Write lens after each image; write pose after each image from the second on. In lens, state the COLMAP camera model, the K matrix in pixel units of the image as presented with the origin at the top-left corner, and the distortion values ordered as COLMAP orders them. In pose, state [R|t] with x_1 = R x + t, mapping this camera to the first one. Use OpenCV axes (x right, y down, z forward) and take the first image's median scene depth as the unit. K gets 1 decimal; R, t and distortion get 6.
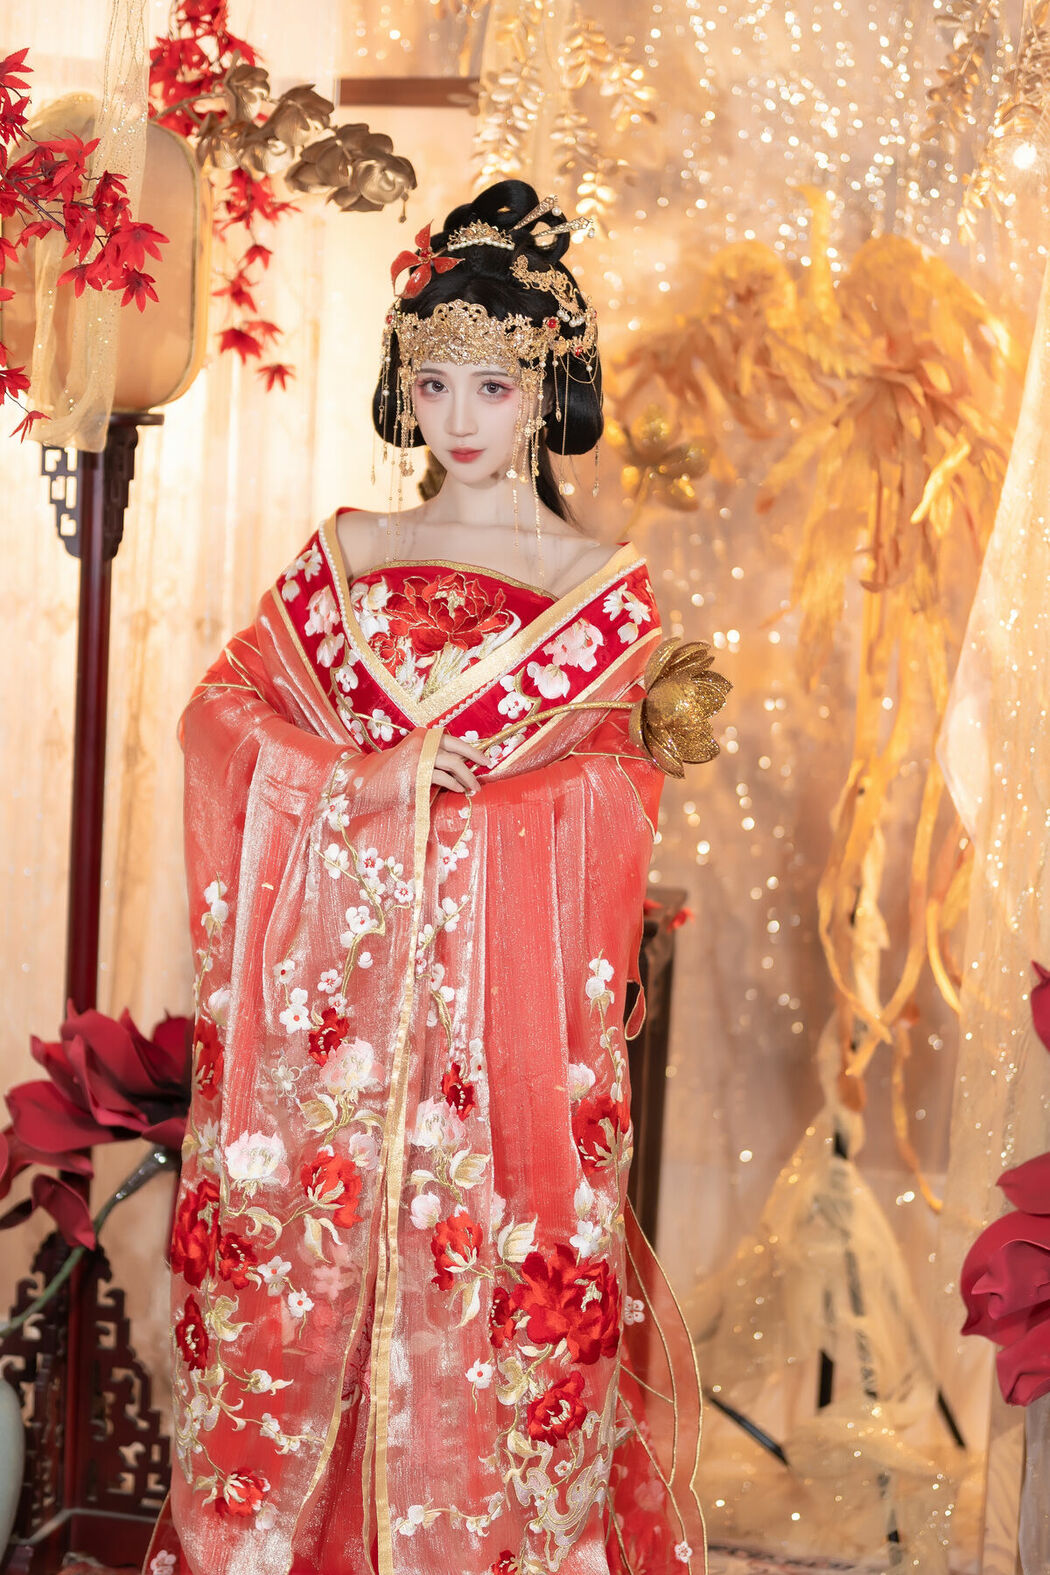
lens RADIAL K [[3714.0, 0, 572.5], [0, 3714.0, 791.3], [0, 0, 1]] dist [-0.004483, -0.144201]
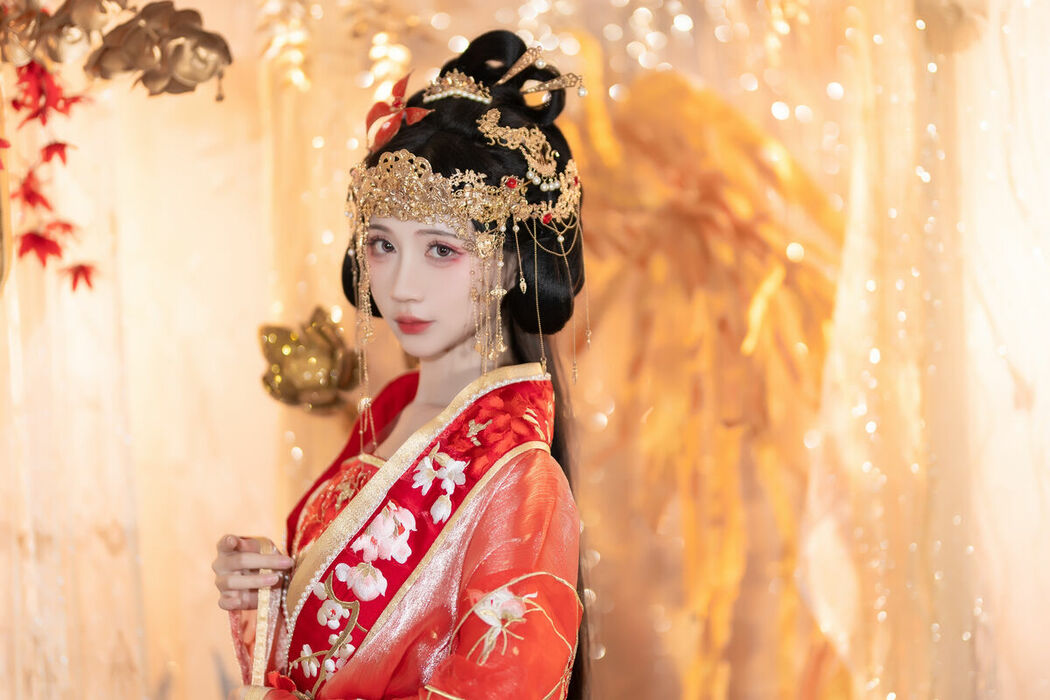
lens RADIAL K [[2476.0, 0, 525.0], [0, 2476.0, 350.0], [0, 0, 1]] dist [-0.004483, -0.144201]
pose [[0.979805, -0.113611, 0.164543, -0.075013], [0.121422, 0.991866, -0.038181, -0.054943], [-0.158867, 0.057389, 0.985631, 0.356996]]
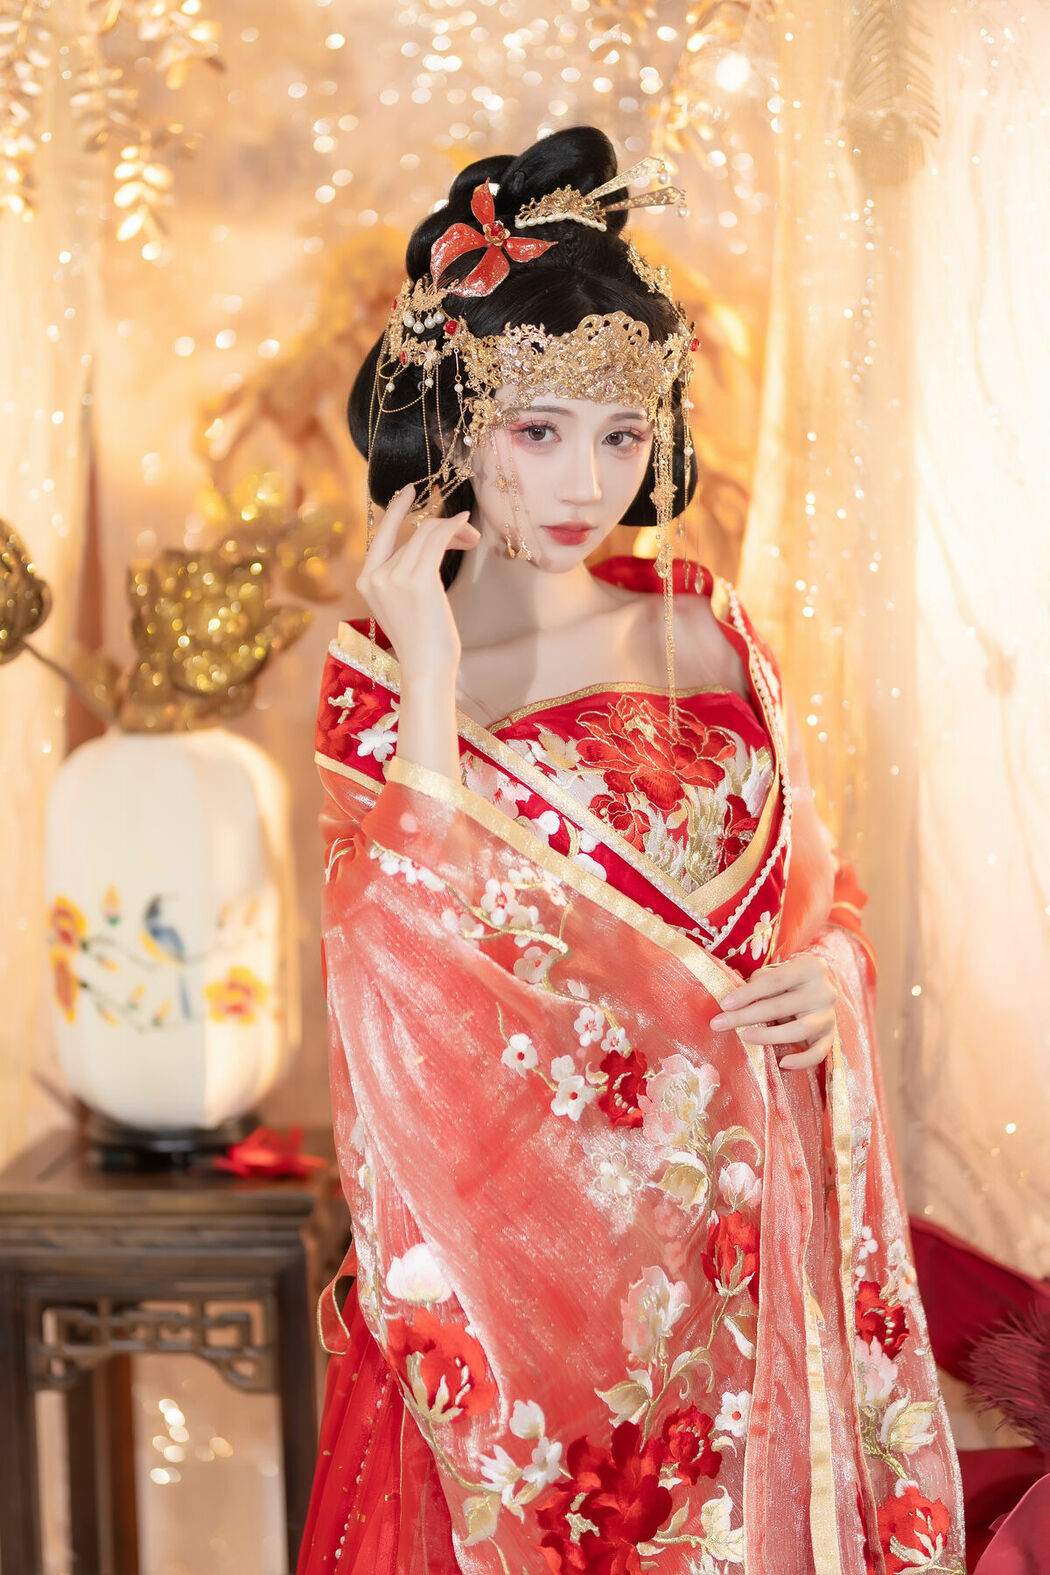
lens RADIAL K [[3714.0, 0, 572.5], [0, 3714.0, 791.3], [0, 0, 1]] dist [-0.004483, -0.144201]
pose [[0.995875, -0.085374, 0.030741, 0.056492], [0.085527, 0.996329, -0.003691, -0.033958], [-0.030313, 0.006305, 0.999521, 0.288370]]
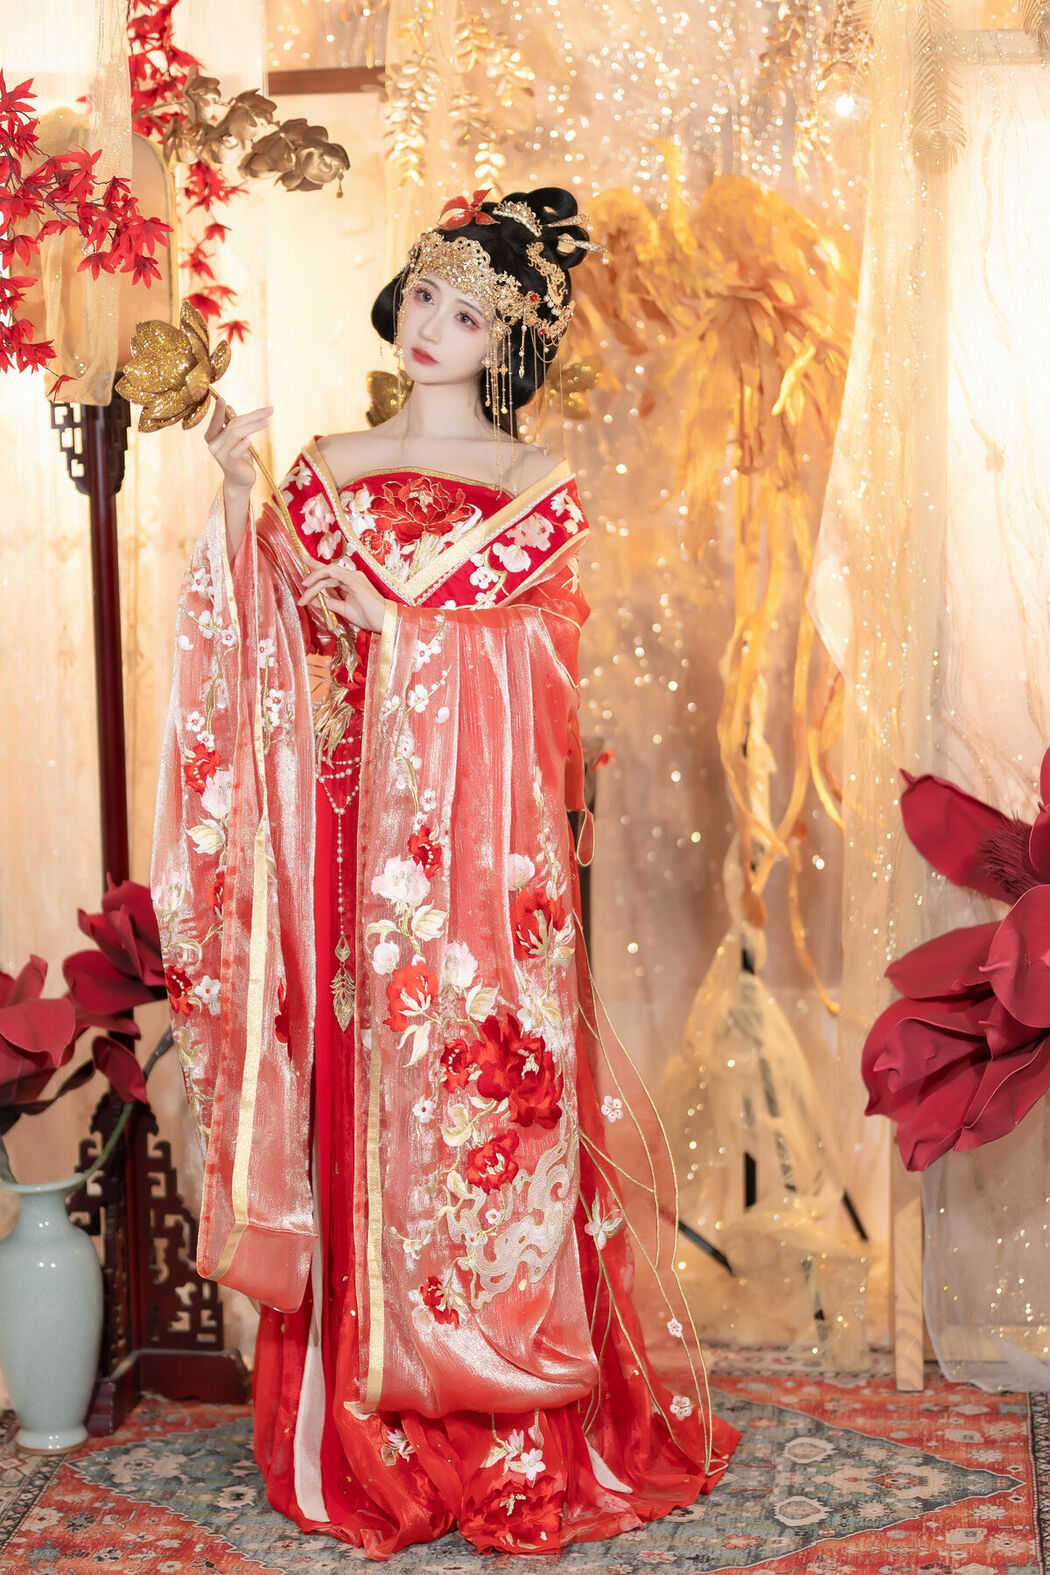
lens RADIAL K [[3714.0, 0, 572.5], [0, 3714.0, 791.3], [0, 0, 1]] dist [-0.004483, -0.144201]
pose [[0.995733, -0.077706, 0.049779, -0.042747], [0.076528, 0.996750, 0.025160, 0.014027], [-0.051572, -0.021244, 0.998443, -0.202085]]
